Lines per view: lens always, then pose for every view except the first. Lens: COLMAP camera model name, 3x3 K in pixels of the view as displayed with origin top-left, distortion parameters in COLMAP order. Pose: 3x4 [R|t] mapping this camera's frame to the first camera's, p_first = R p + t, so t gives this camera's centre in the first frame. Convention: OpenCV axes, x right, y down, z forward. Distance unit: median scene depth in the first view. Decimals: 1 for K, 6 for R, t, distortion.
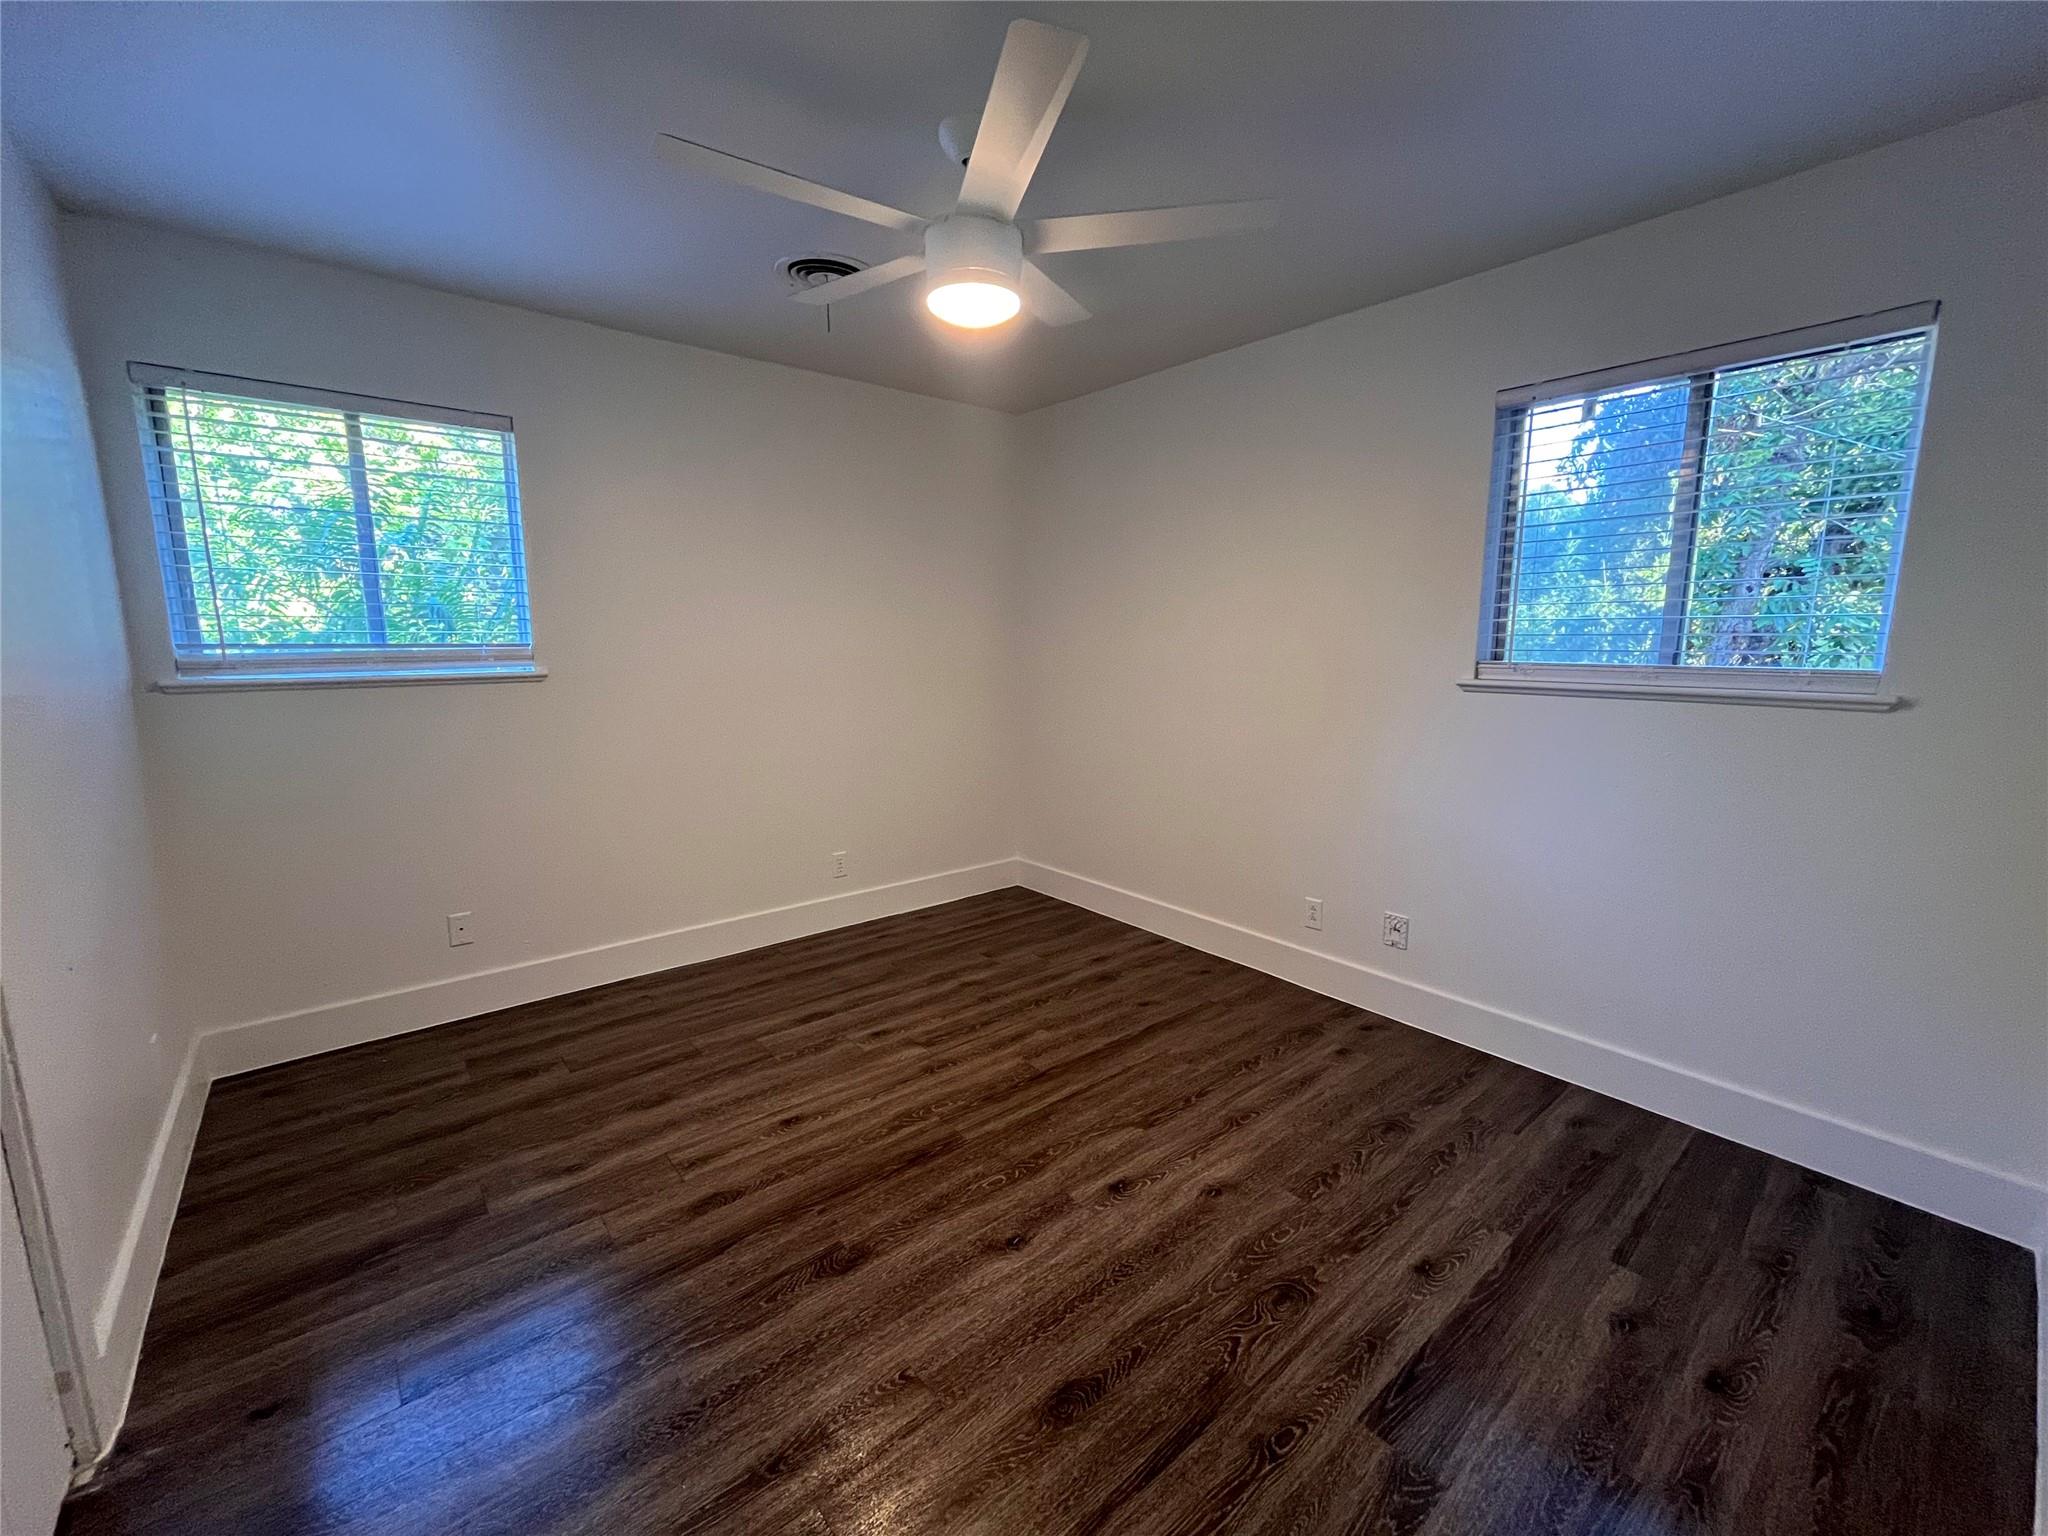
lens RADIAL K [[832.7, 0, 1017.7], [0, 832.7, 765.1], [0, 0, 1]] dist [-0.000833, -0.000657]
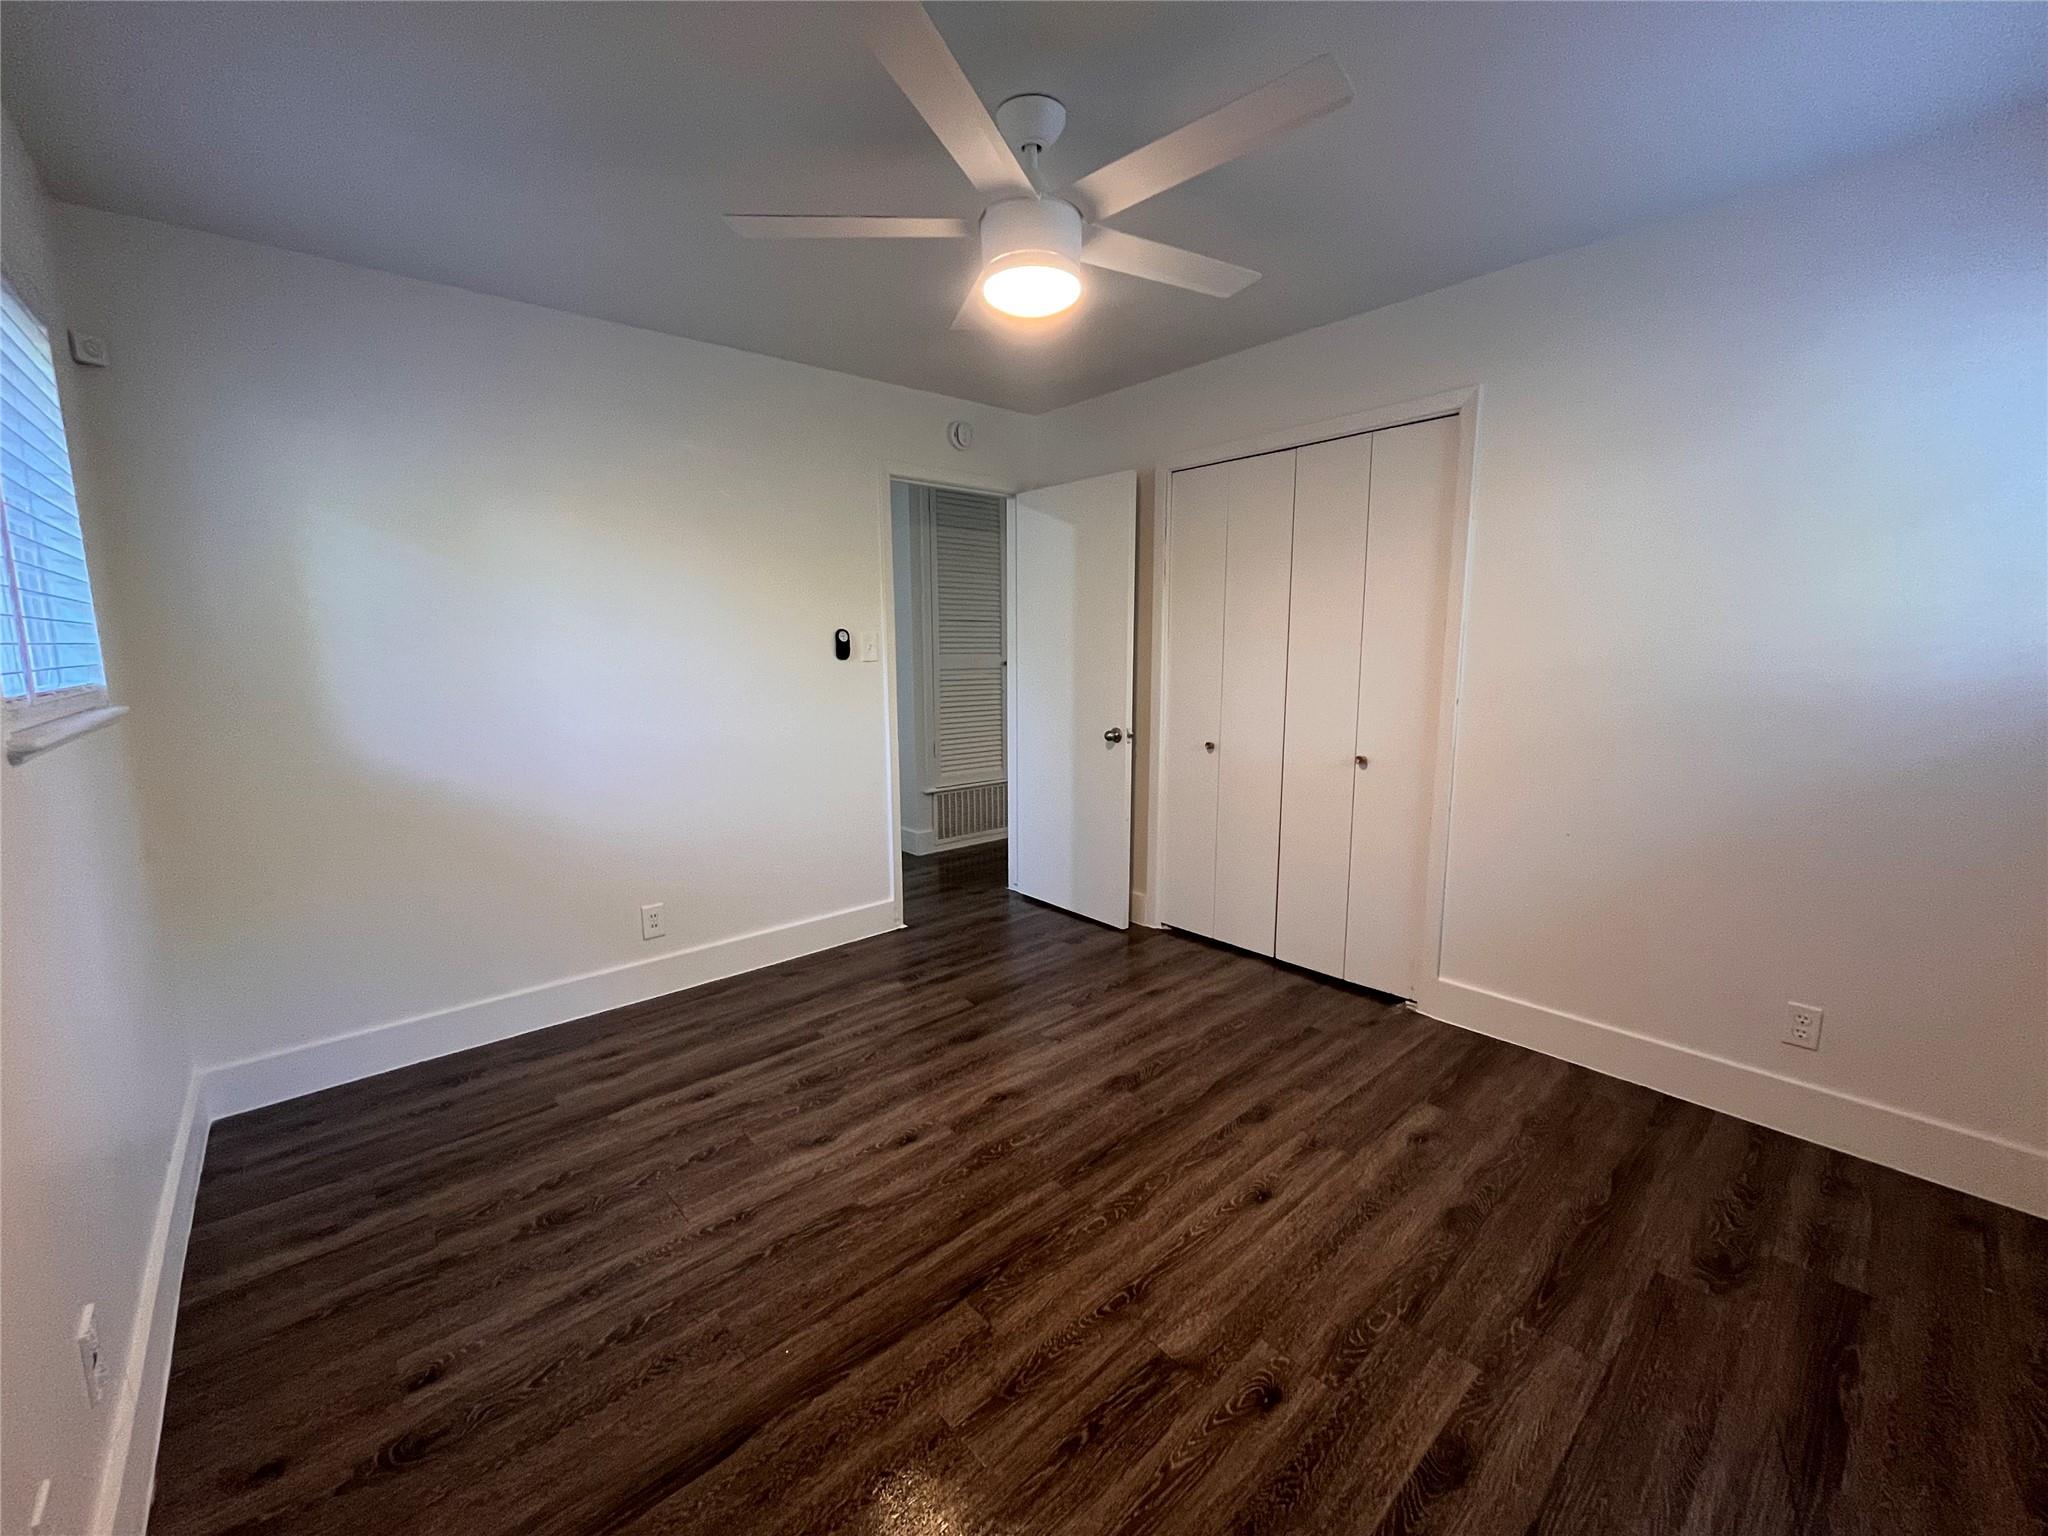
lens RADIAL K [[832.7, 0, 1017.7], [0, 832.7, 765.1], [0, 0, 1]] dist [-0.000833, -0.000657]
pose [[-0.999435, 0.014439, -0.030350, 0.000853], [0.004814, 0.955203, 0.295911, -0.268626], [0.033263, 0.295598, -0.954733, 1.759406]]
